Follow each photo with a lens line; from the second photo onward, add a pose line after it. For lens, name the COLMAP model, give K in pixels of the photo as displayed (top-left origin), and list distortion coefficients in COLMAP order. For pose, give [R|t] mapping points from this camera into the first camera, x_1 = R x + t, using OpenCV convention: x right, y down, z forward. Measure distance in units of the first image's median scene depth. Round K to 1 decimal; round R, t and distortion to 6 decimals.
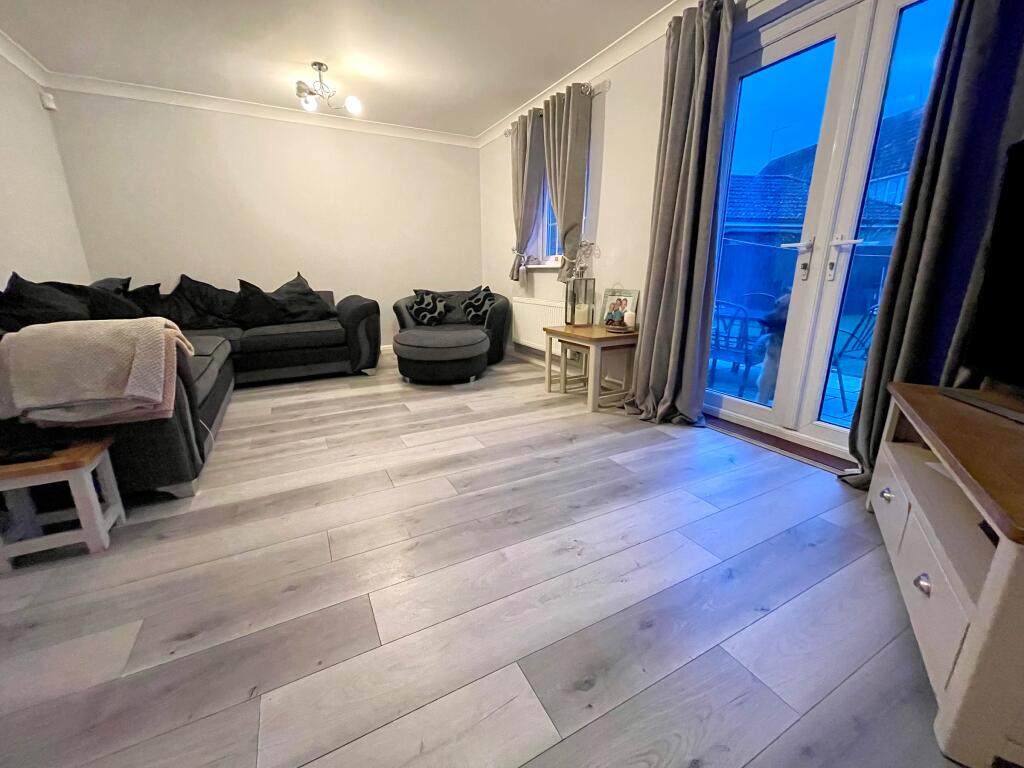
lens RADIAL K [[412.2, 0, 512.0], [0, 412.2, 384.0], [0, 0, 1]] dist [-0.000306, 0.000034]
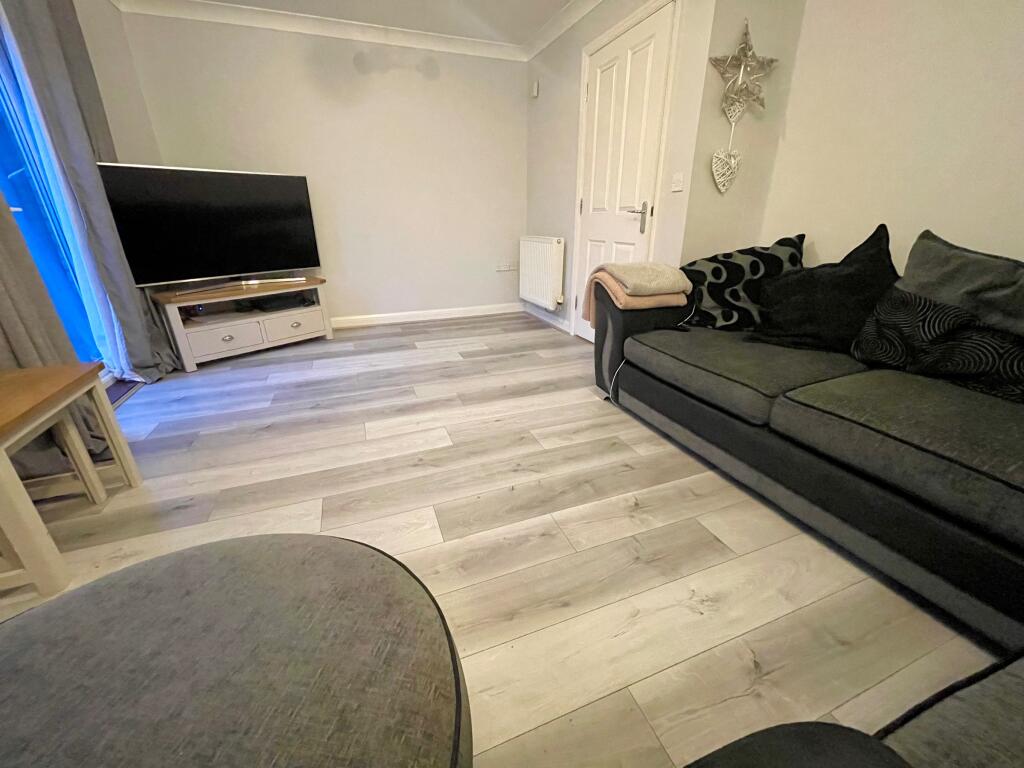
lens RADIAL K [[412.2, 0, 512.0], [0, 412.2, 384.0], [0, 0, 1]] dist [-0.000306, 0.000034]
pose [[-0.993249, -0.036512, 0.110101, -0.485059], [0.037460, 0.797350, 0.602354, -0.465135], [-0.109783, 0.602412, -0.790600, 1.601078]]
